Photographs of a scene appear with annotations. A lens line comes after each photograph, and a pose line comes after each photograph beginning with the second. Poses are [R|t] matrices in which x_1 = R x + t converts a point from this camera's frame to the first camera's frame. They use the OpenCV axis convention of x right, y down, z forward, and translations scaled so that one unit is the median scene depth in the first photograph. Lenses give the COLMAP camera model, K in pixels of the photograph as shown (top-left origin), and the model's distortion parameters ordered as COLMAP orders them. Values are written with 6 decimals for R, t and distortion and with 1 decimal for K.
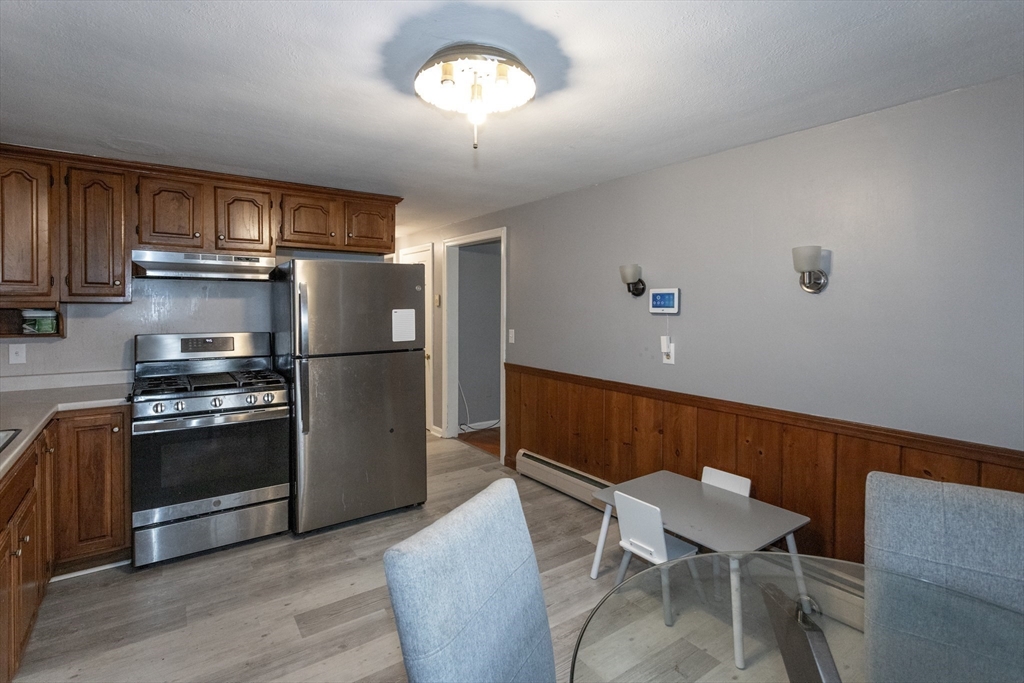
lens RADIAL K [[496.4, 0, 513.4], [0, 496.4, 315.1], [0, 0, 1]] dist [-0.000694, -0.000084]
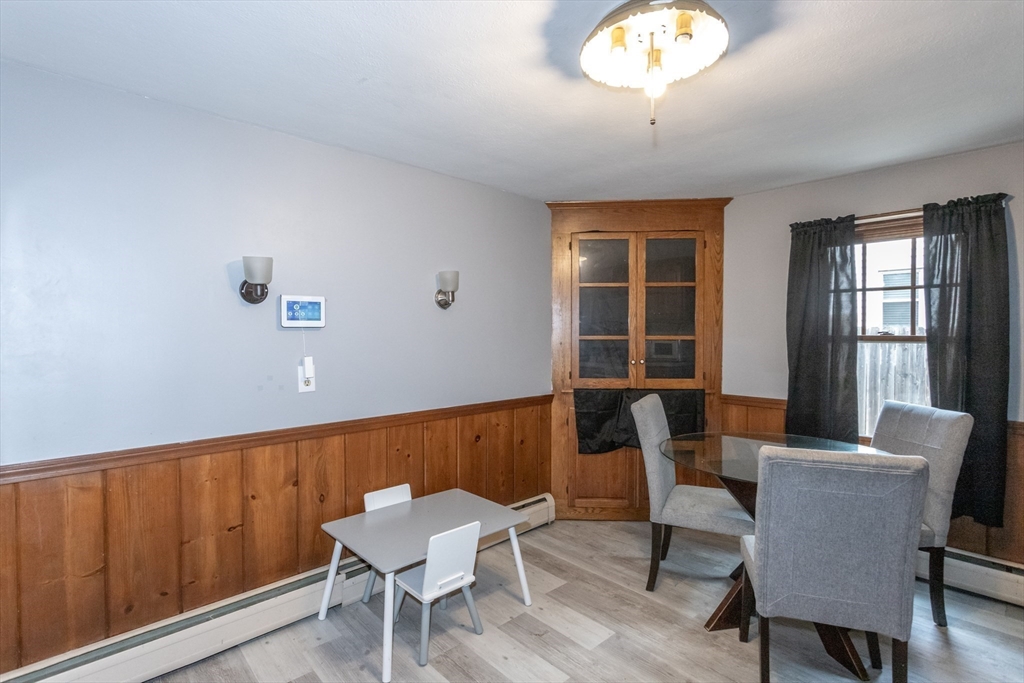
lens RADIAL K [[501.4, 0, 512.0], [0, 501.4, 341.5], [0, 0, 1]] dist [0.002364, 0.000209]
pose [[-0.120365, -0.023980, 0.992440, -0.518136], [0.027417, 0.999247, 0.027469, 0.005678], [-0.992351, 0.030517, -0.119617, 0.778554]]
